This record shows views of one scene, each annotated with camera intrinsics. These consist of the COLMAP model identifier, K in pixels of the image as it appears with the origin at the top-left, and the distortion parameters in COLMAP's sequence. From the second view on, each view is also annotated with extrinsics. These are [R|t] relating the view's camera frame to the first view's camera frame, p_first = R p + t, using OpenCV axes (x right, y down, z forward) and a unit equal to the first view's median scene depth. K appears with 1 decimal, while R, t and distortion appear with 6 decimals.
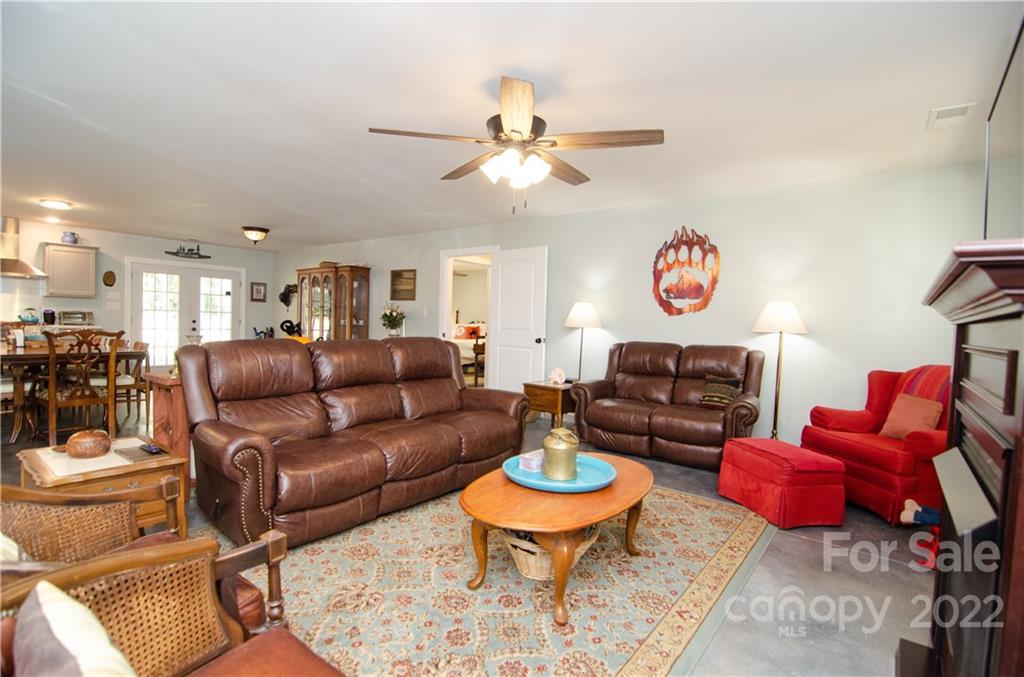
lens RADIAL K [[492.1, 0, 515.1], [0, 492.1, 344.7], [0, 0, 1]] dist [-0.014241, -0.006307]
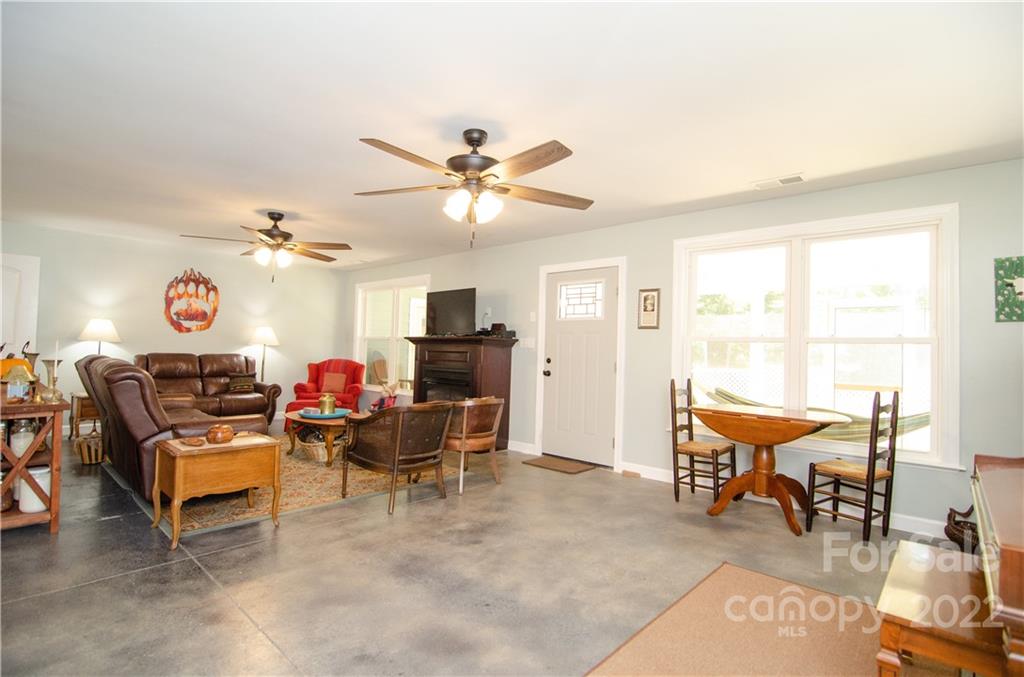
lens RADIAL K [[492.1, 0, 511.9], [0, 492.1, 336.7], [0, 0, 1]] dist [-0.014241, -0.006307]
pose [[0.077435, -0.003735, 0.996990, -0.958881], [0.020124, 0.999795, 0.002183, -0.033898], [-0.996794, 0.019894, 0.077495, -0.002408]]
